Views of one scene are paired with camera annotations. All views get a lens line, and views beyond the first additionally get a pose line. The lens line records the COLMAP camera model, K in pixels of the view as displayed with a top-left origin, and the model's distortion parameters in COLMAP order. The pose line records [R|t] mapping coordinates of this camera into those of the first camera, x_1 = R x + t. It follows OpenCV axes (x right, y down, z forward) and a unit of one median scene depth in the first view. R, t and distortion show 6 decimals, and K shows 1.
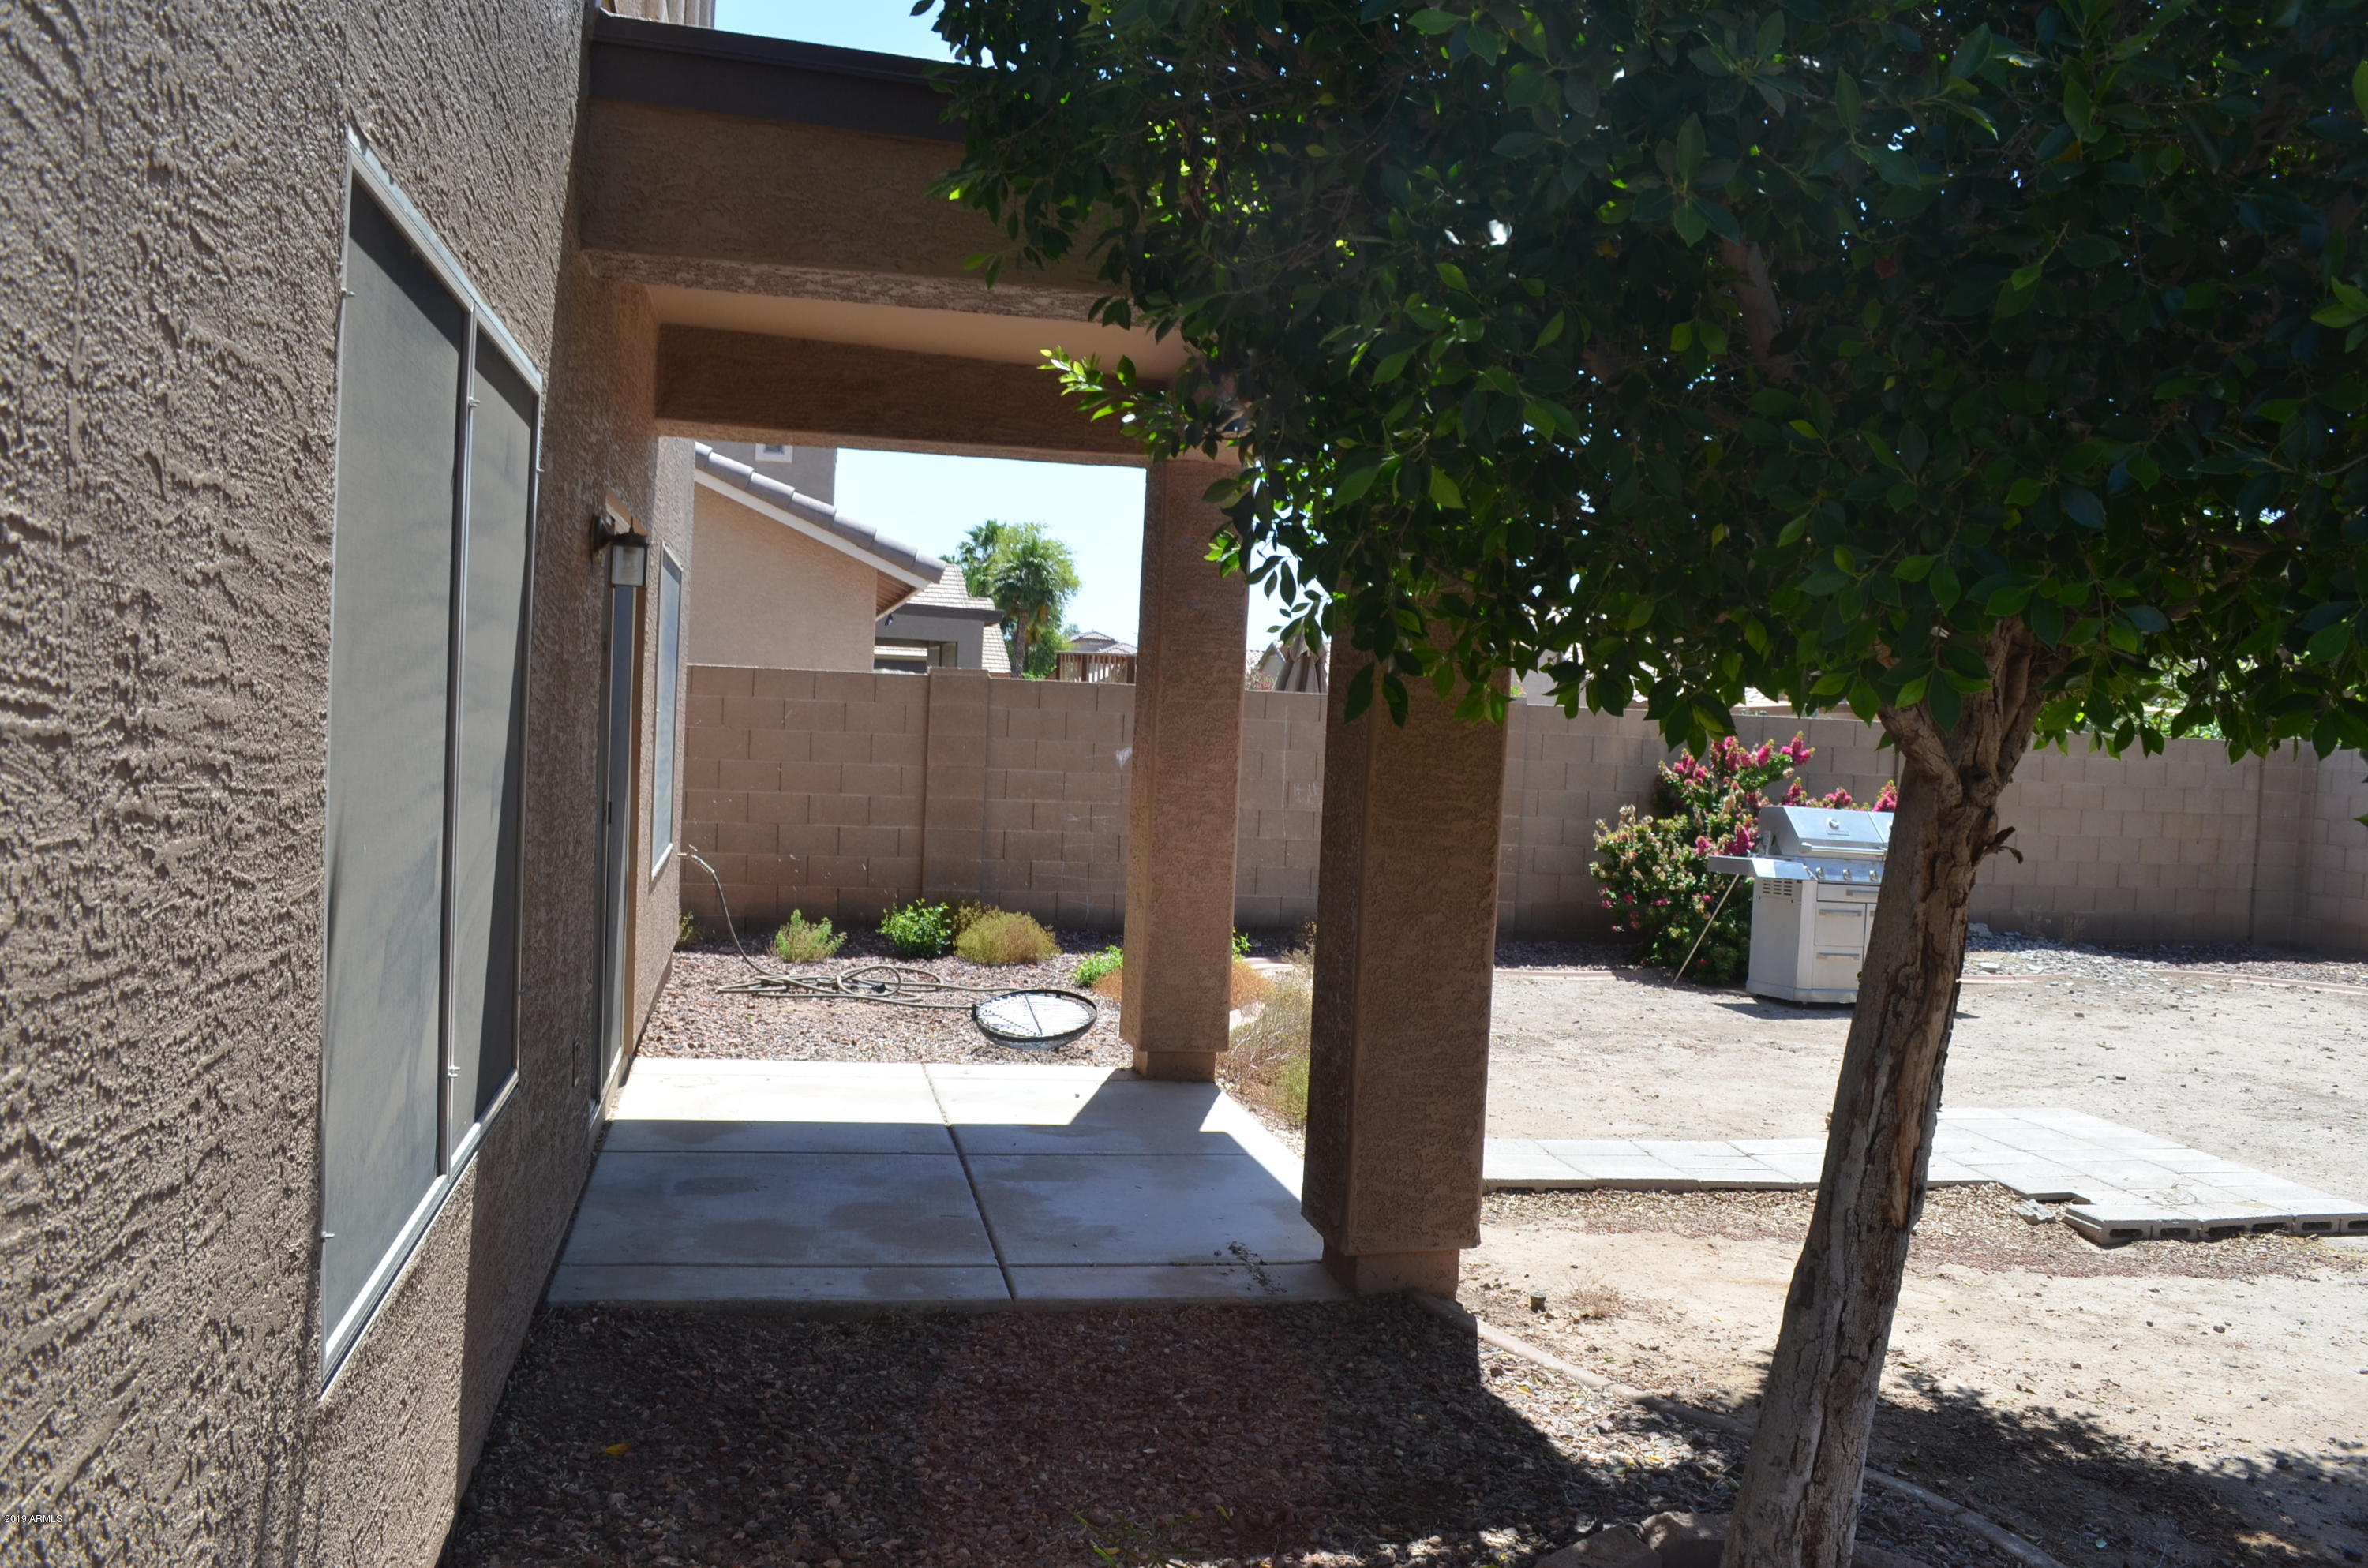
lens RADIAL K [[1853.3, 0, 1209.6], [0, 1853.3, 794.1], [0, 0, 1]] dist [-0.086368, 0.014577]
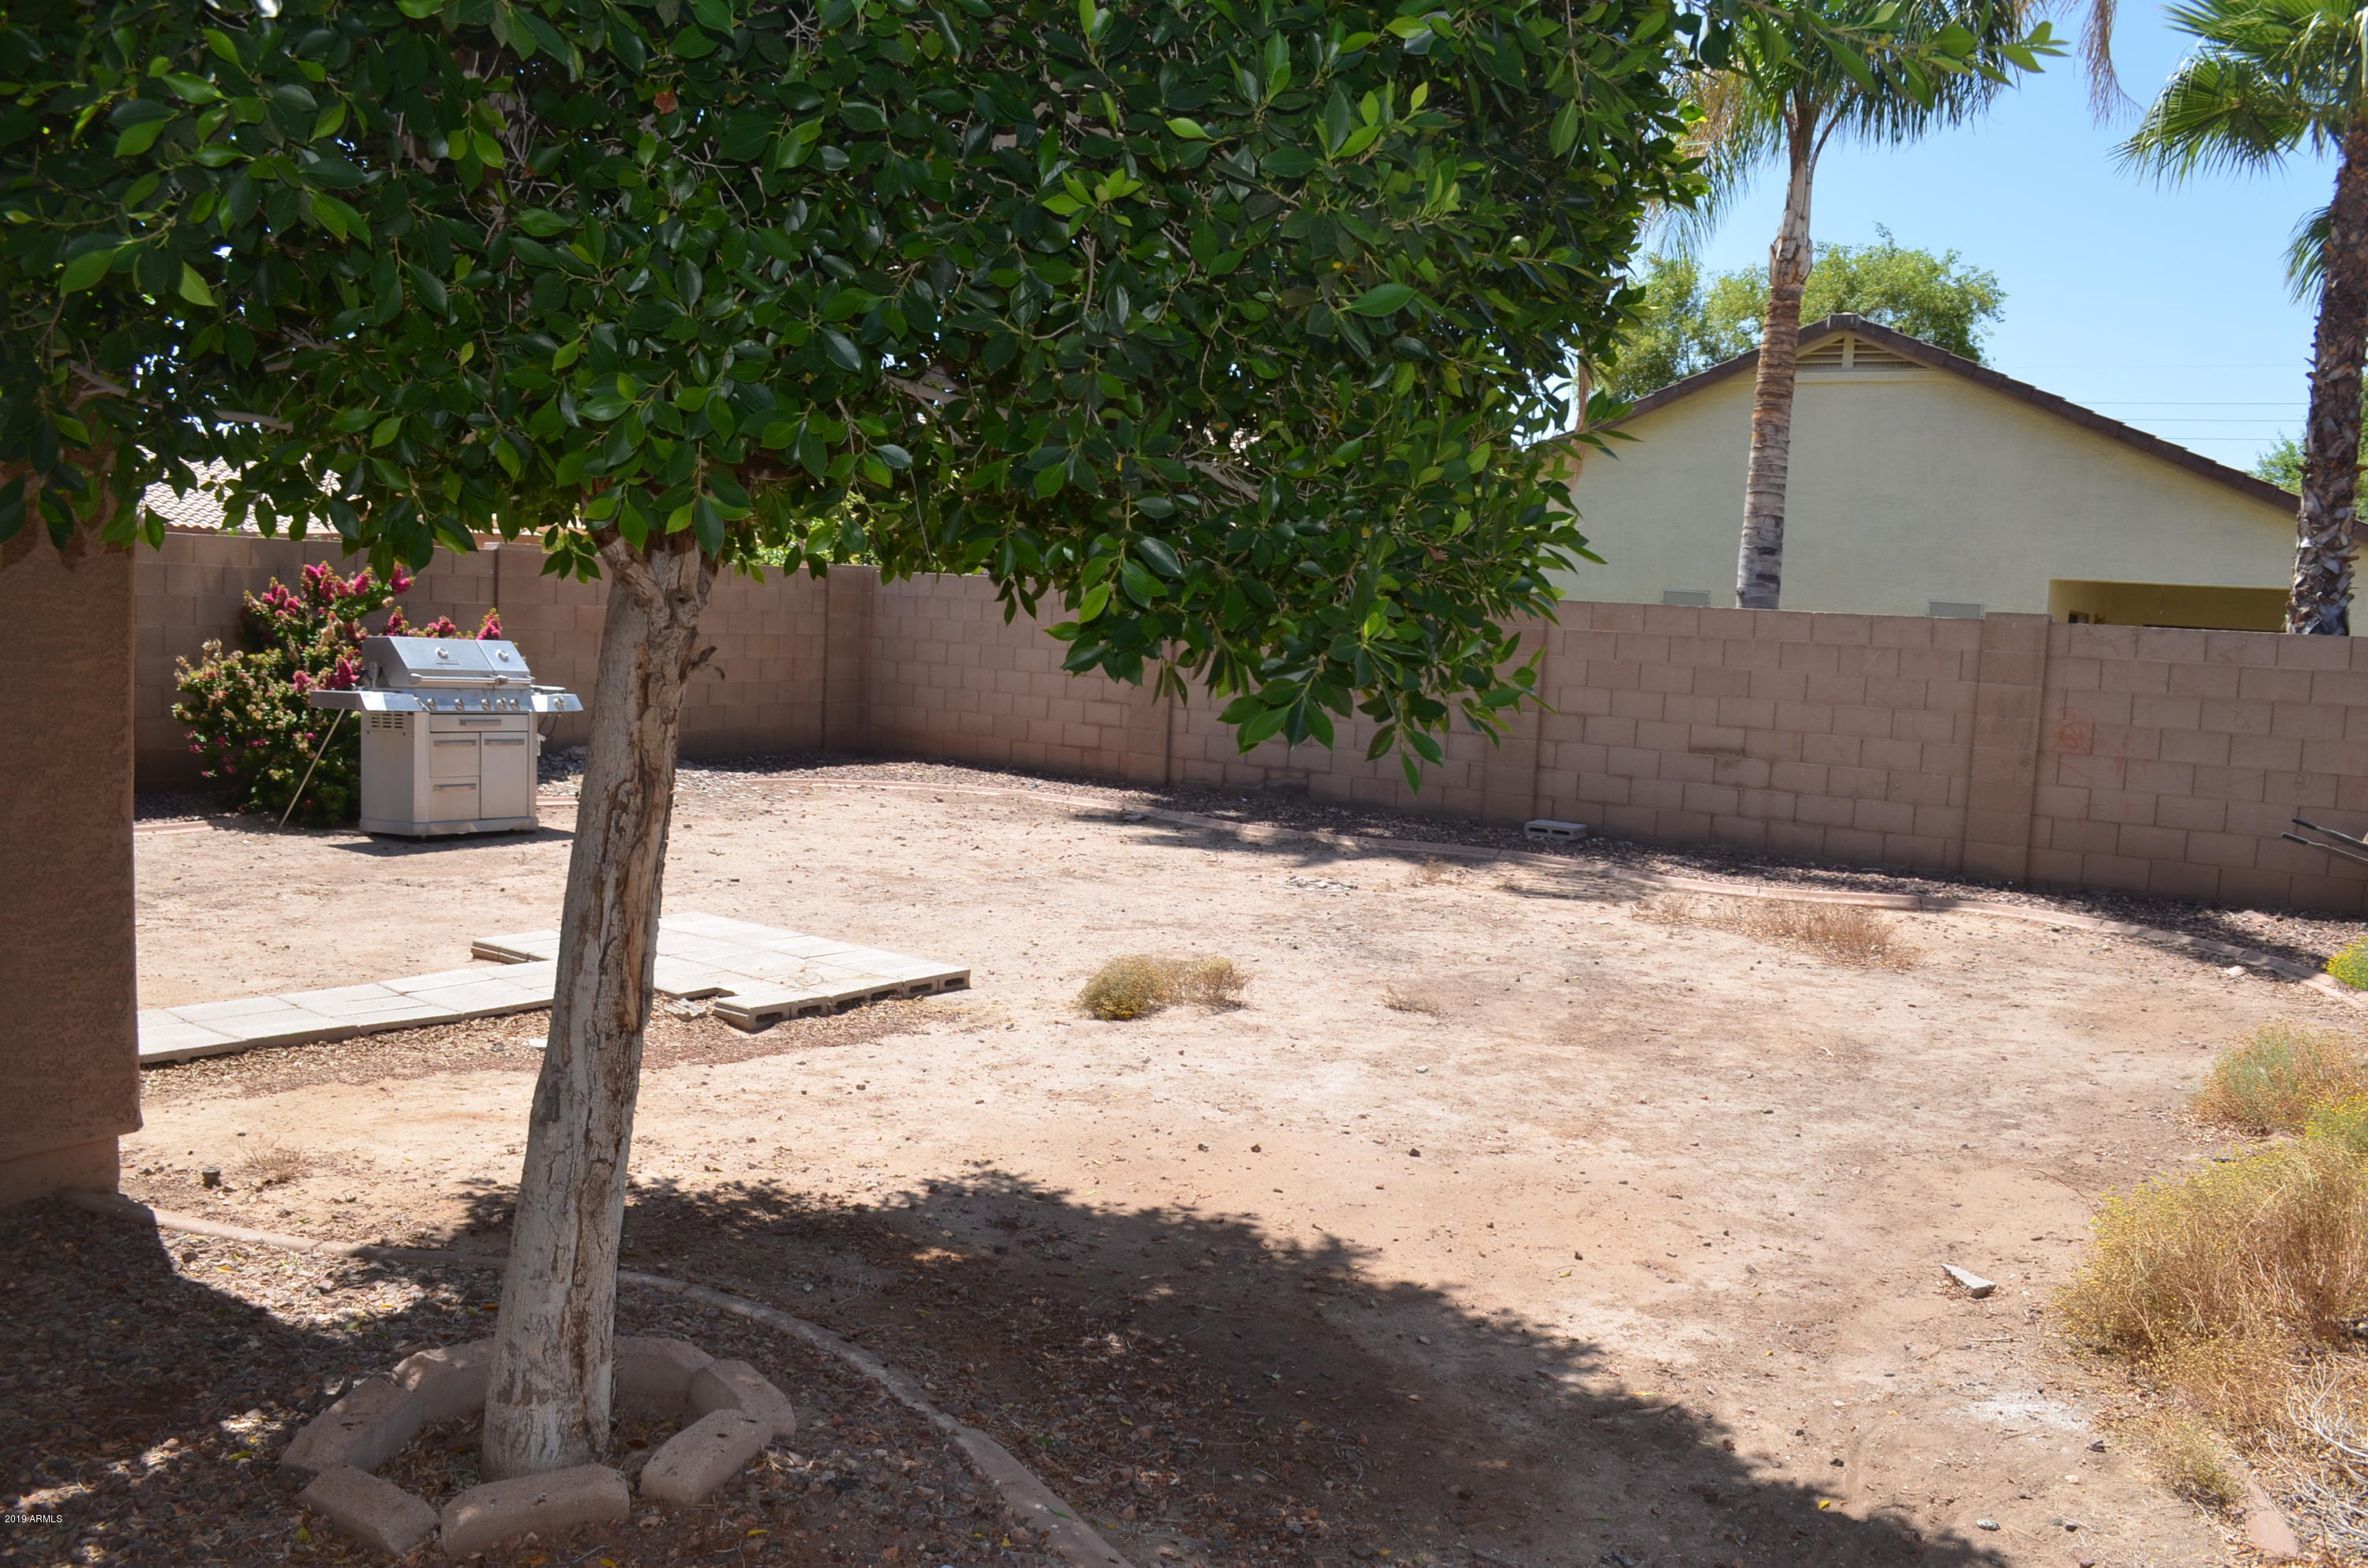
lens RADIAL K [[1852.9, 0, 1205.7], [0, 1852.9, 774.9], [0, 0, 1]] dist [-0.085191, 0.011711]
pose [[0.735753, -0.069716, 0.673652, -0.050307], [0.013698, 0.996016, 0.088117, 0.001244], [-0.677112, -0.055605, 0.733777, 0.005541]]
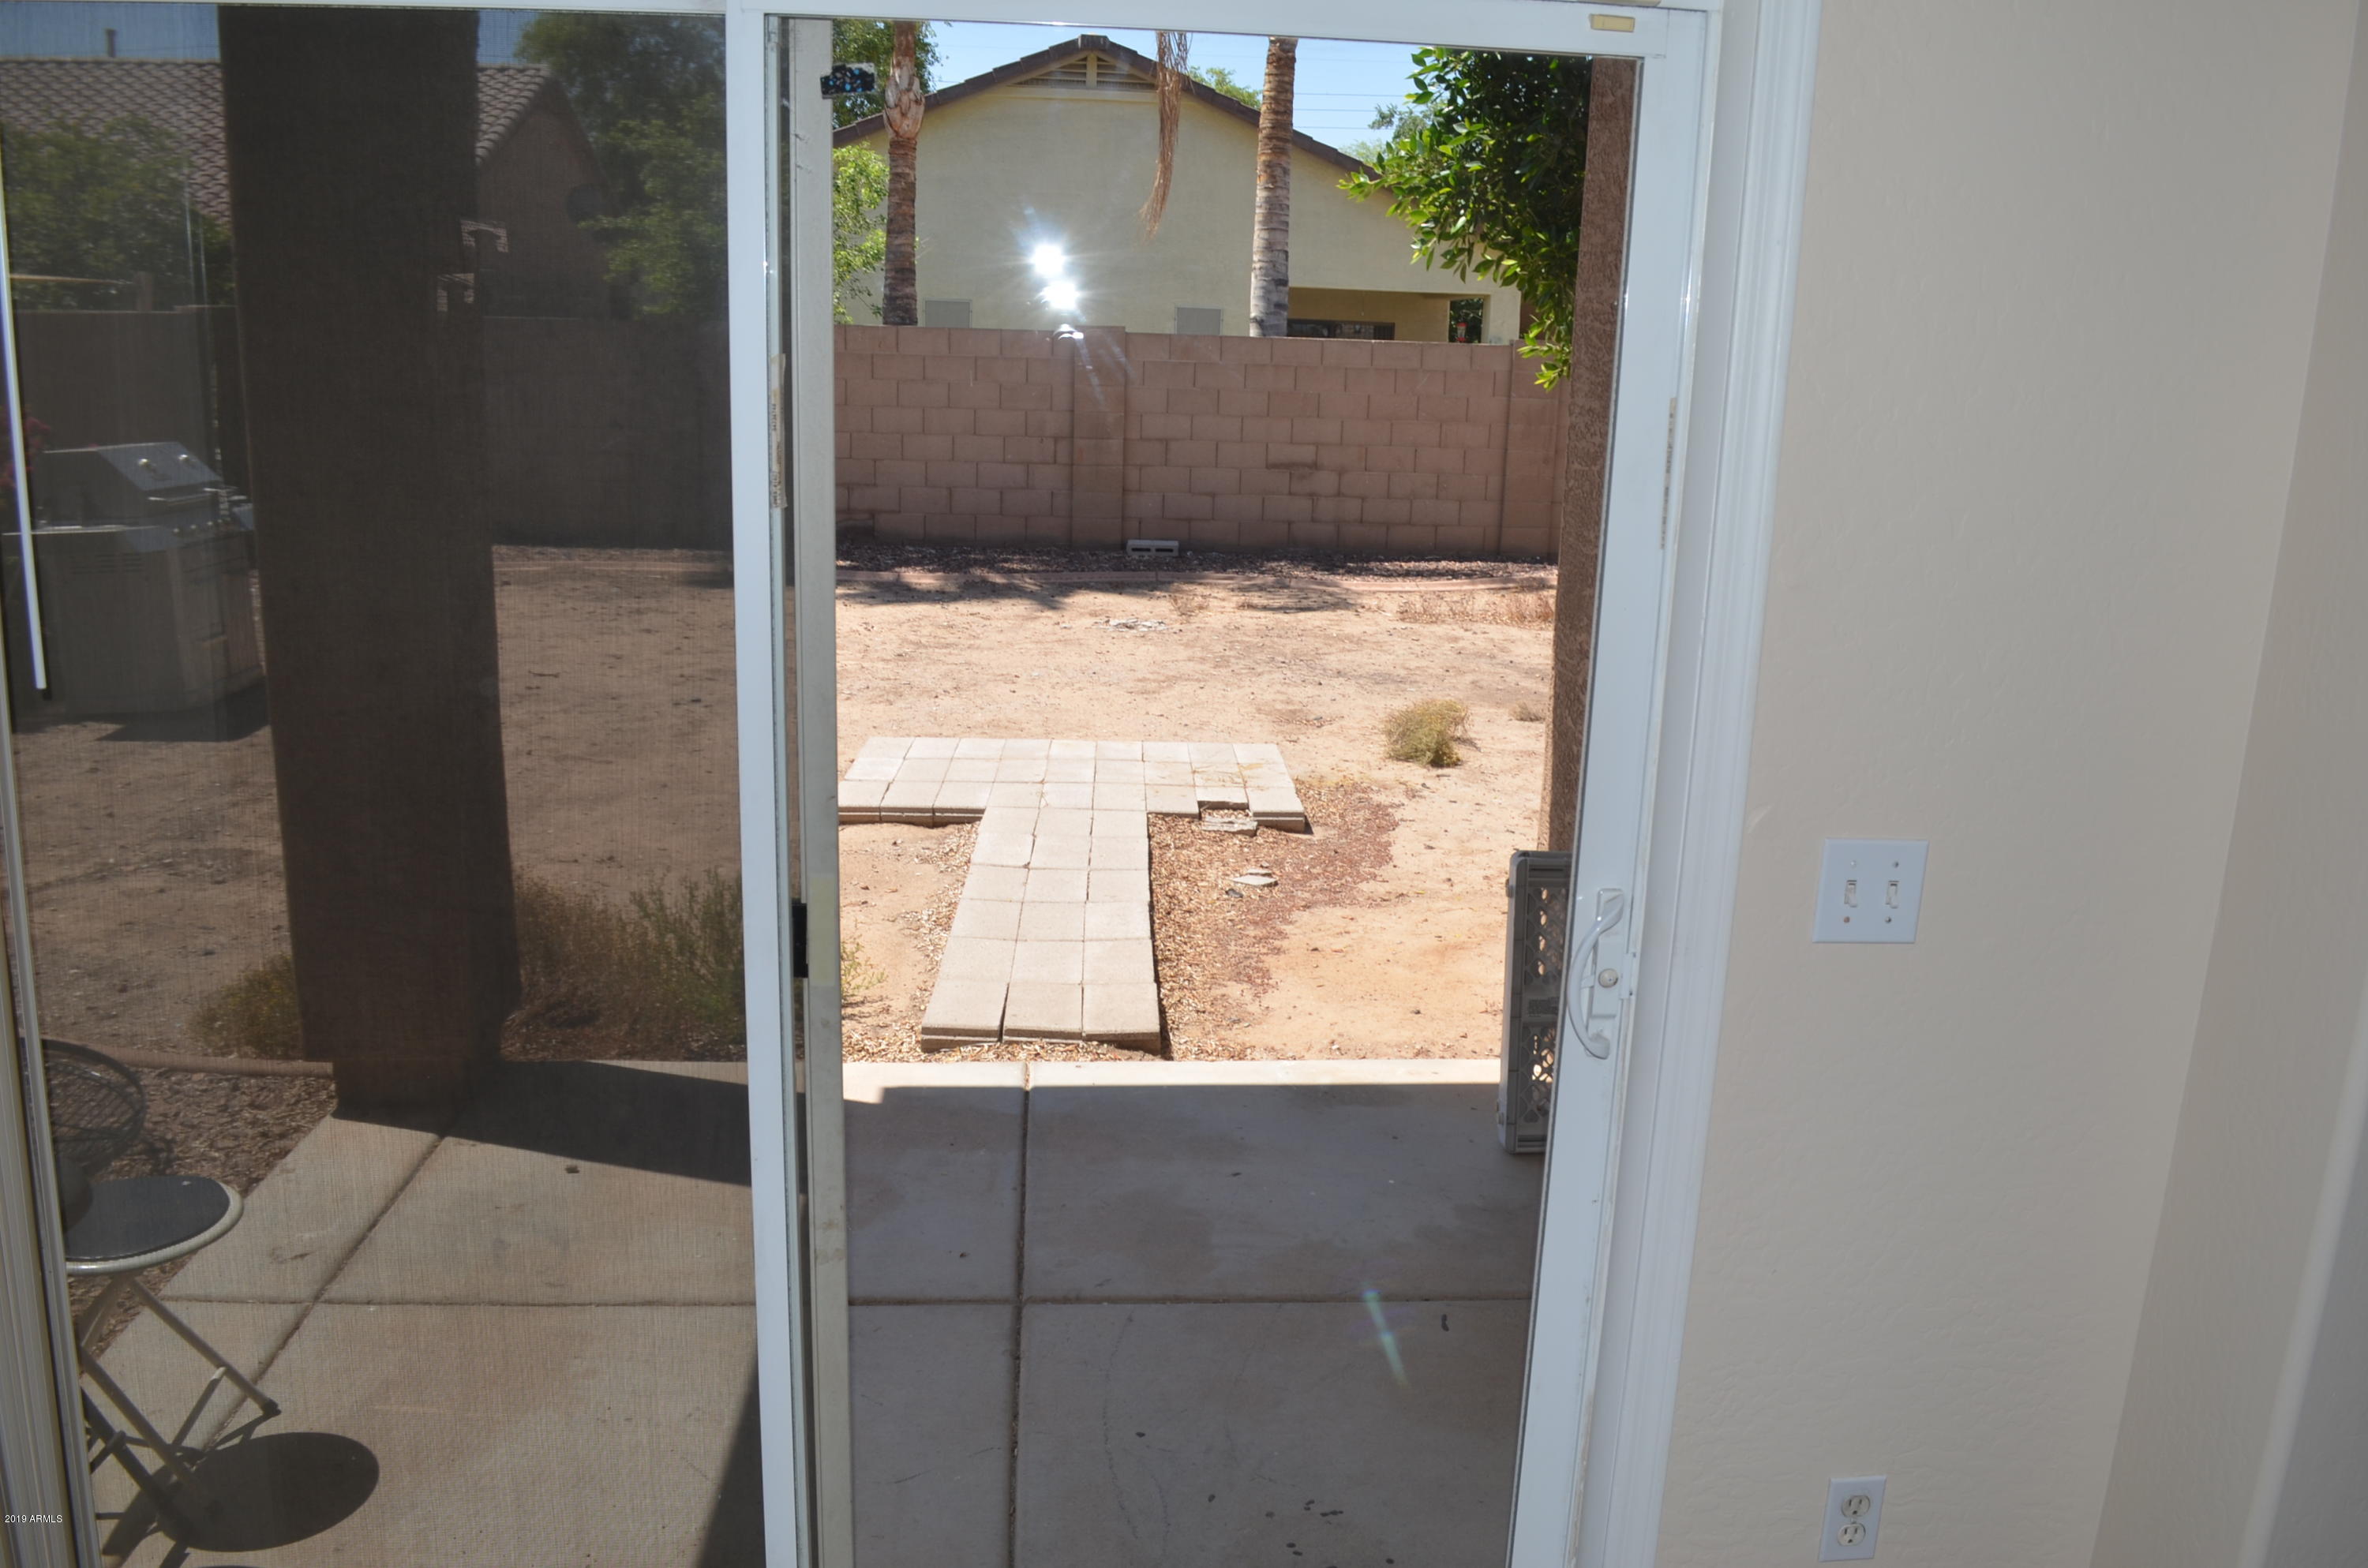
lens RADIAL K [[1853.3, 0, 1209.6], [0, 1853.3, 794.1], [0, 0, 1]] dist [-0.086368, 0.014577]
pose [[0.145657, -0.280668, 0.948688, -0.723397], [0.017584, 0.959498, 0.281166, -0.119057], [-0.989179, -0.024272, 0.144692, 1.059429]]
